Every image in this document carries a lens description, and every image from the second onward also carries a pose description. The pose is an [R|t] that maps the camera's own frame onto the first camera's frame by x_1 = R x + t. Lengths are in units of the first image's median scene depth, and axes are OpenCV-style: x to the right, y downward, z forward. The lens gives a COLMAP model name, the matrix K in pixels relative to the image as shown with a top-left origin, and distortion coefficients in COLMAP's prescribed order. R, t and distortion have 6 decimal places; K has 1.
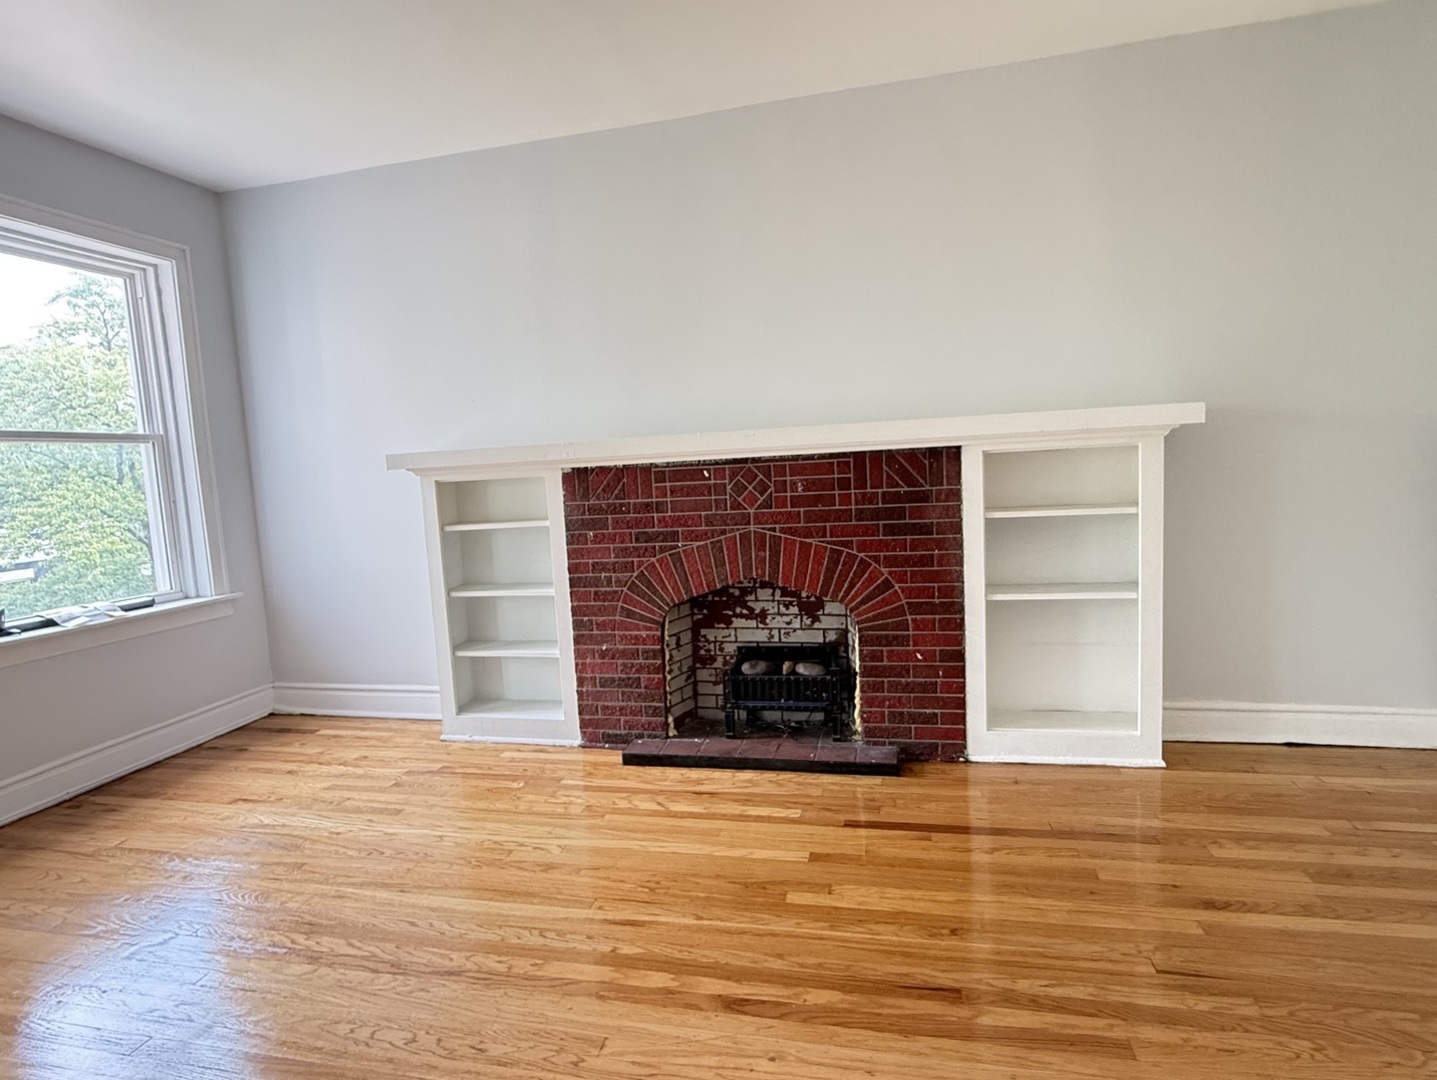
lens RADIAL K [[771.2, 0, 722.0], [0, 771.2, 537.2], [0, 0, 1]] dist [0.000365, -0.000084]
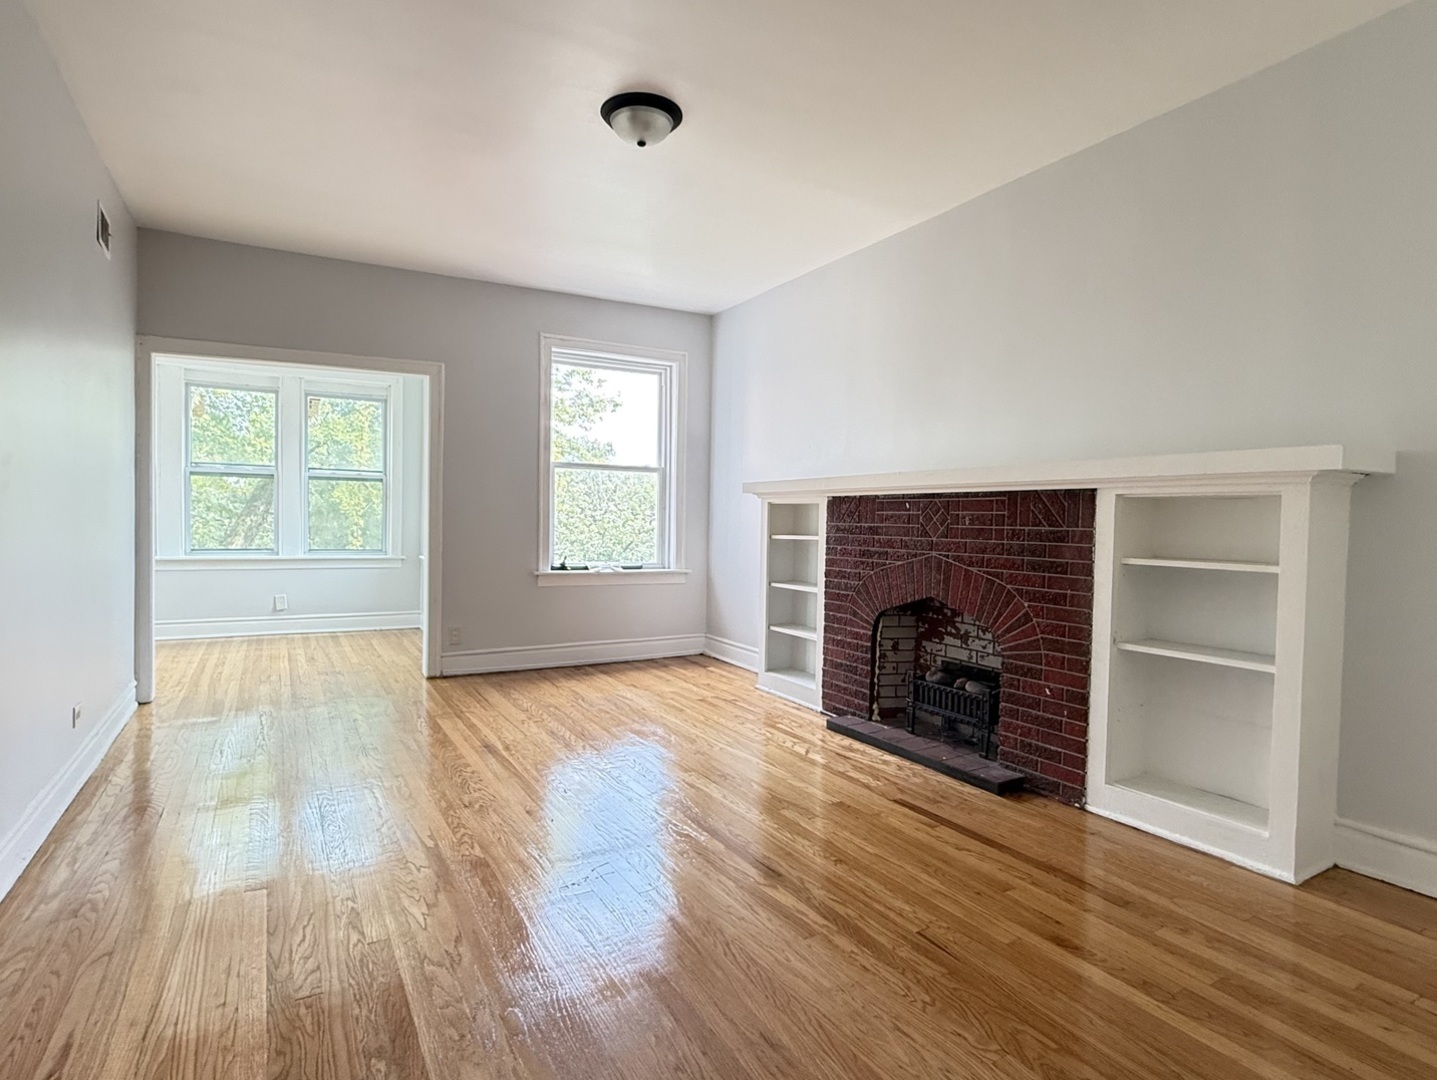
lens RADIAL K [[771.2, 0, 714.8], [0, 771.2, 542.4], [0, 0, 1]] dist [0.000365, -0.000084]
pose [[0.680792, 0.086024, -0.727407, 0.659936], [-0.122550, 0.992459, 0.002672, 0.008746], [0.722152, 0.087325, 0.686201, -0.038453]]
